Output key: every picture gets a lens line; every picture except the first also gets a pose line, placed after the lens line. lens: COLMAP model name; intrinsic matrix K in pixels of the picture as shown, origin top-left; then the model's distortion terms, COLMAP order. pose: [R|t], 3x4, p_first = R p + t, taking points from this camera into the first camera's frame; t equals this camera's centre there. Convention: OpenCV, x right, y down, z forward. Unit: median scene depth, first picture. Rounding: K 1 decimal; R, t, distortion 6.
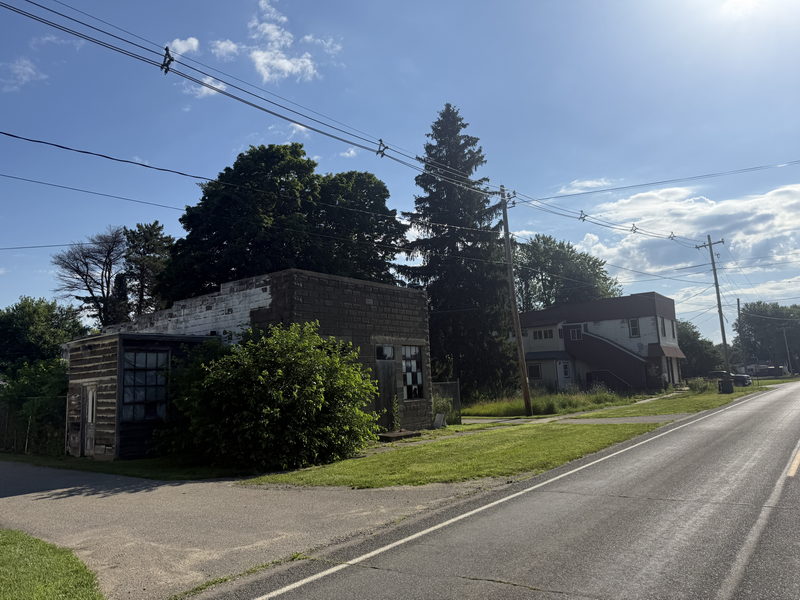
lens RADIAL K [[637.4, 0, 400.0], [0, 637.4, 300.0], [0, 0, 1]] dist [0.115800, -0.205192]
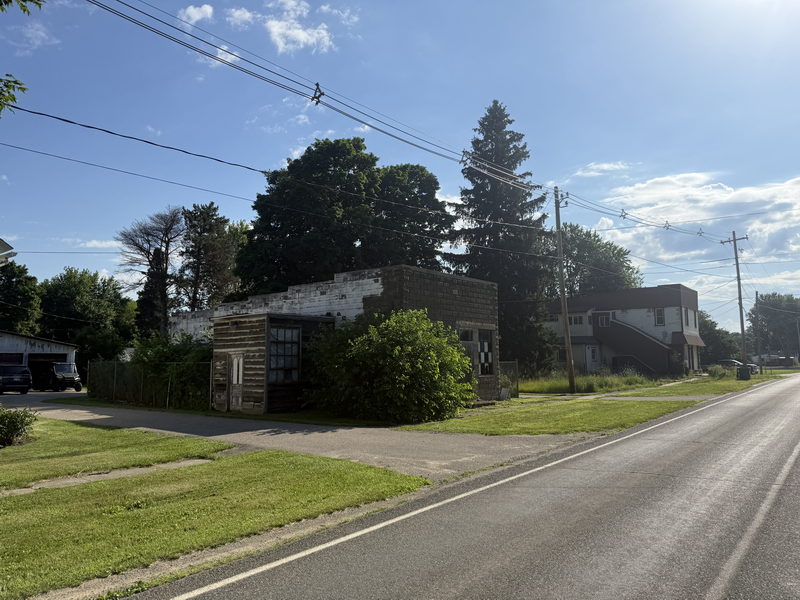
lens RADIAL K [[640.4, 0, 398.4], [0, 640.4, 313.7], [0, 0, 1]] dist [0.085189, -0.142283]
pose [[0.999416, 0.031092, -0.014202, -0.058129], [-0.030274, 0.998049, 0.054600, -0.008030], [0.015872, -0.054138, 0.998407, -0.082665]]
